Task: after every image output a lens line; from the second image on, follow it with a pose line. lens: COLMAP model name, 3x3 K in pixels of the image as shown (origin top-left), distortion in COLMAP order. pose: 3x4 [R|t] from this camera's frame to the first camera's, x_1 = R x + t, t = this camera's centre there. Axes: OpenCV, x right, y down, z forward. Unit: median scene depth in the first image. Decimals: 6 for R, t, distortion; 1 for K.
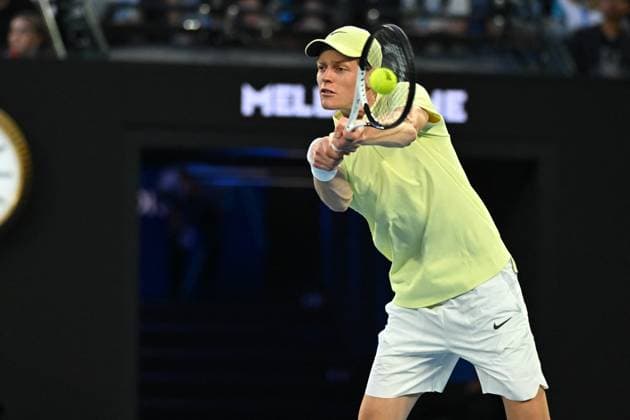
lens RADIAL K [[4266.2, 0, 315.0], [0, 4266.2, 210.0], [0, 0, 1]] dist [-0.299372, 26.371581]
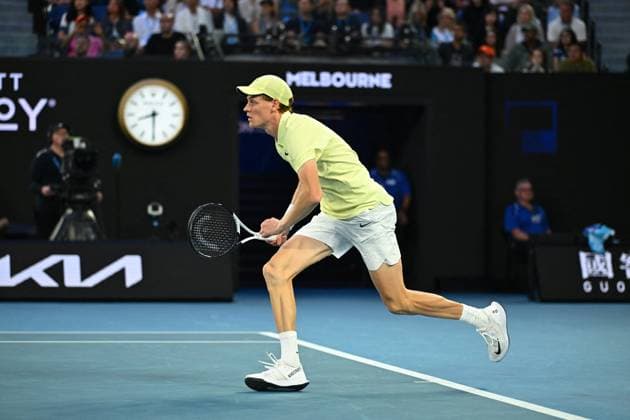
lens RADIAL K [[4266.2, 0, 315.0], [0, 4266.2, 210.0], [0, 0, 1]] dist [-0.299372, 26.371581]
pose [[0.998092, -0.011698, 0.060633, -0.133522], [0.012770, 0.999768, -0.017327, 0.077334], [-0.060416, 0.018068, 0.998010, -1.136831]]
